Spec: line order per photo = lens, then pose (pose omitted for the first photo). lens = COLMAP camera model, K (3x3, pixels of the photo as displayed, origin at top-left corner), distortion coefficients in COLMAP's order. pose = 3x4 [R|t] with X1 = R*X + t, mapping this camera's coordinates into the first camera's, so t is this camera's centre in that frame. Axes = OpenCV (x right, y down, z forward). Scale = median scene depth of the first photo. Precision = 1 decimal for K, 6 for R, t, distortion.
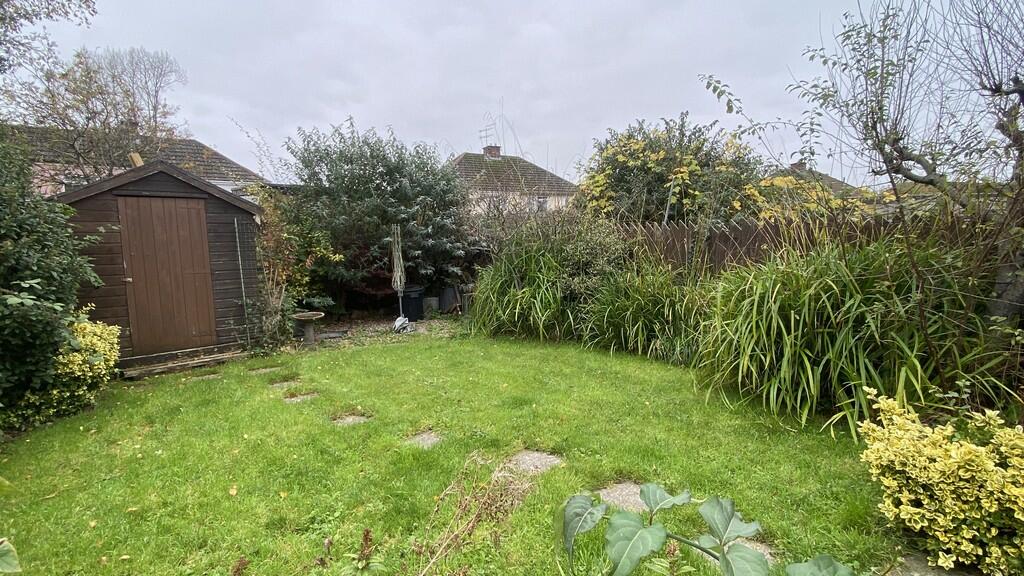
lens RADIAL K [[492.0, 0, 512.0], [0, 492.0, 288.0], [0, 0, 1]] dist [0.028332, -0.031895]
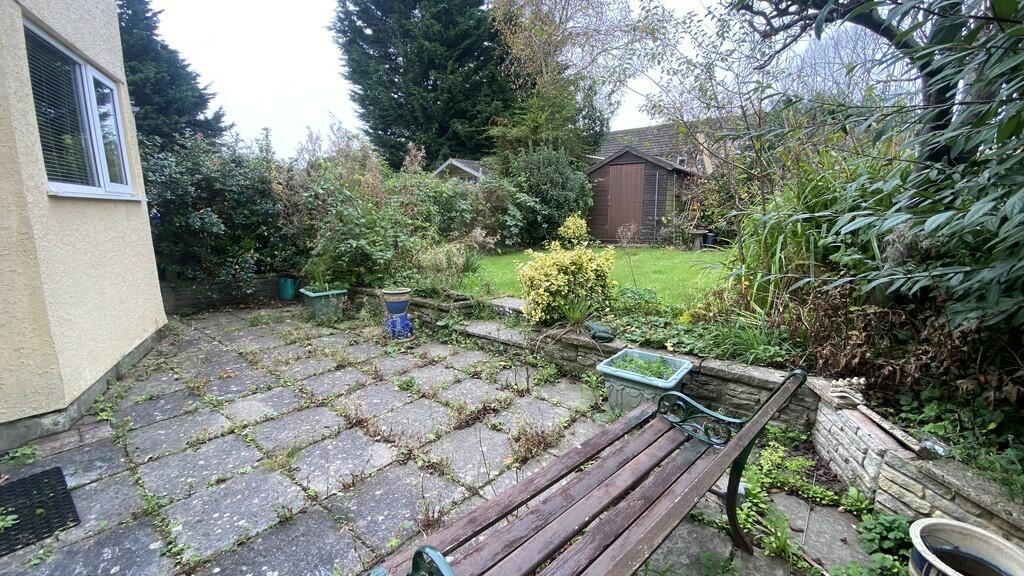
lens RADIAL K [[414.5, 0, 511.3], [0, 414.5, 291.8], [0, 0, 1]] dist [0.041673, -0.029923]
pose [[0.249704, 0.207453, -0.945839, 0.788717], [-0.081308, 0.977824, 0.193003, 0.035380], [0.964902, 0.028710, 0.261034, 0.071624]]
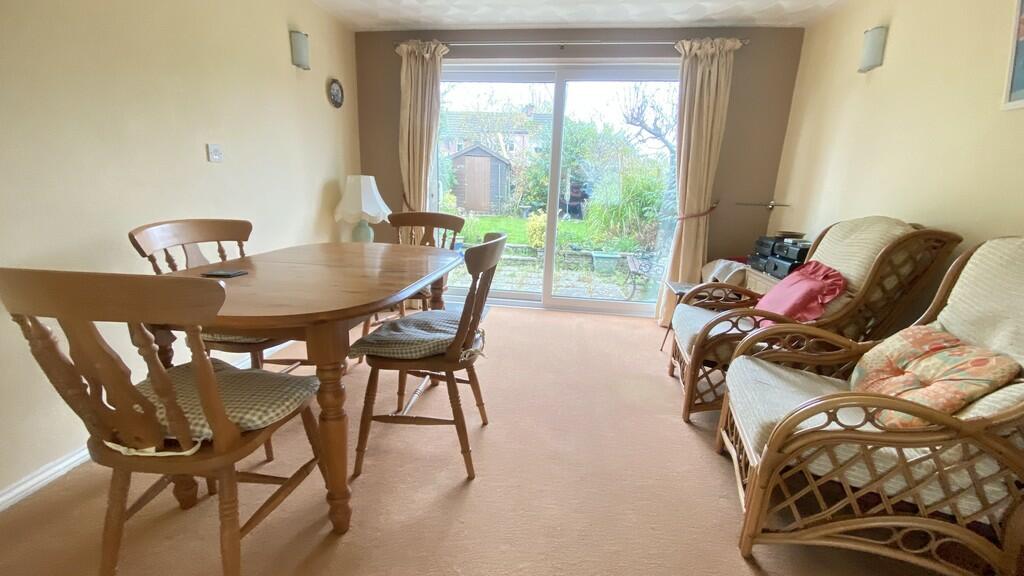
lens RADIAL K [[412.3, 0, 509.3], [0, 412.3, 290.9], [0, 0, 1]] dist [0.034708, -0.027456]
pose [[0.725380, 0.214837, -0.653965, 0.974125], [-0.113242, 0.974348, 0.194479, 0.076165], [0.678970, -0.067015, 0.731101, -0.572621]]
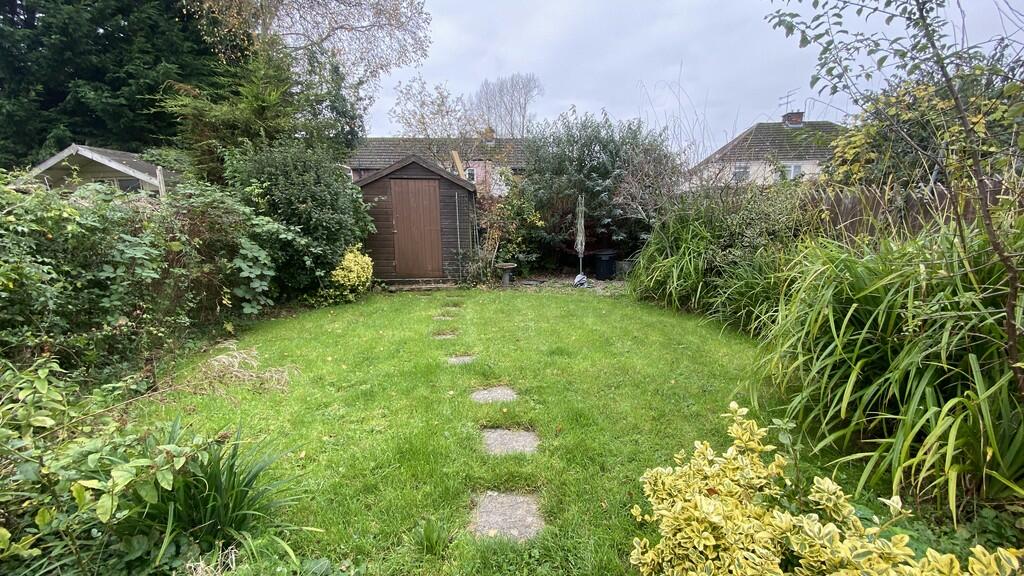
lens RADIAL K [[412.3, 0, 509.3], [0, 412.3, 290.9], [0, 0, 1]] dist [0.034708, -0.027456]
pose [[0.789439, 0.126219, -0.600711, 0.292933], [-0.072127, 0.990925, 0.113422, -0.003776], [0.609576, -0.046212, 0.791379, 0.113720]]
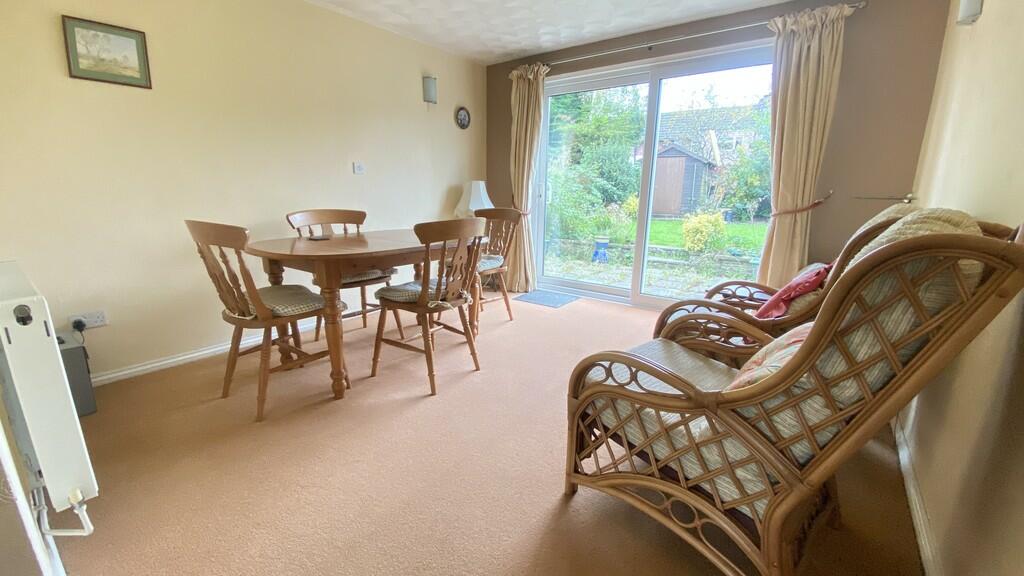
lens RADIAL K [[412.3, 0, 509.3], [0, 412.3, 290.9], [0, 0, 1]] dist [0.034708, -0.027456]
pose [[0.297712, 0.256395, -0.919581, 1.116299], [-0.102228, 0.966283, 0.236320, 0.067541], [0.949166, 0.023652, 0.313885, -0.471239]]
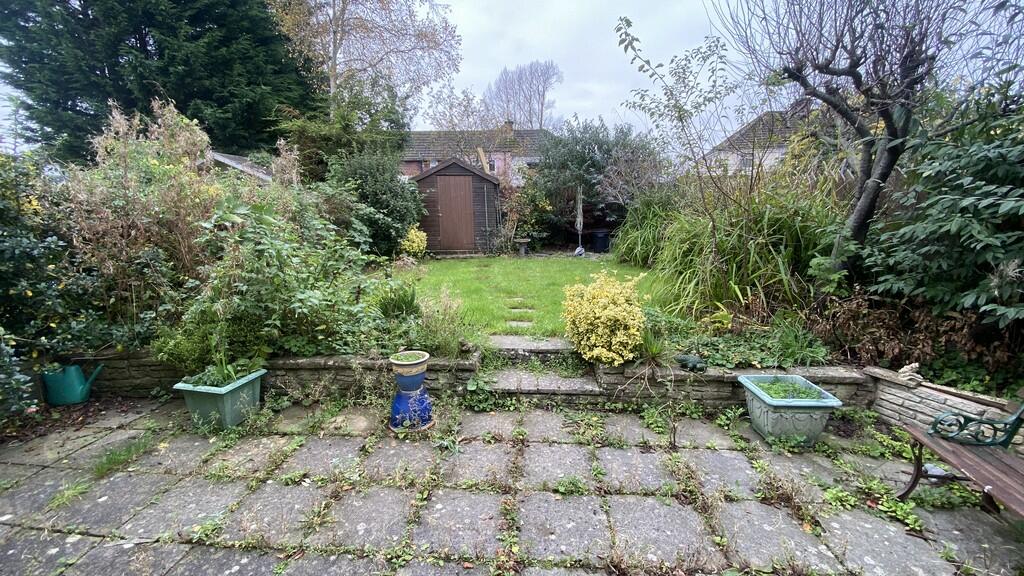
lens RADIAL K [[412.8, 0, 509.2], [0, 412.8, 292.3], [0, 0, 1]] dist [0.052777, -0.045598]
pose [[0.761309, 0.145725, -0.631801, 0.538818], [-0.067164, 0.986899, 0.146697, 0.025999], [0.644901, -0.069247, 0.761123, -0.181580]]
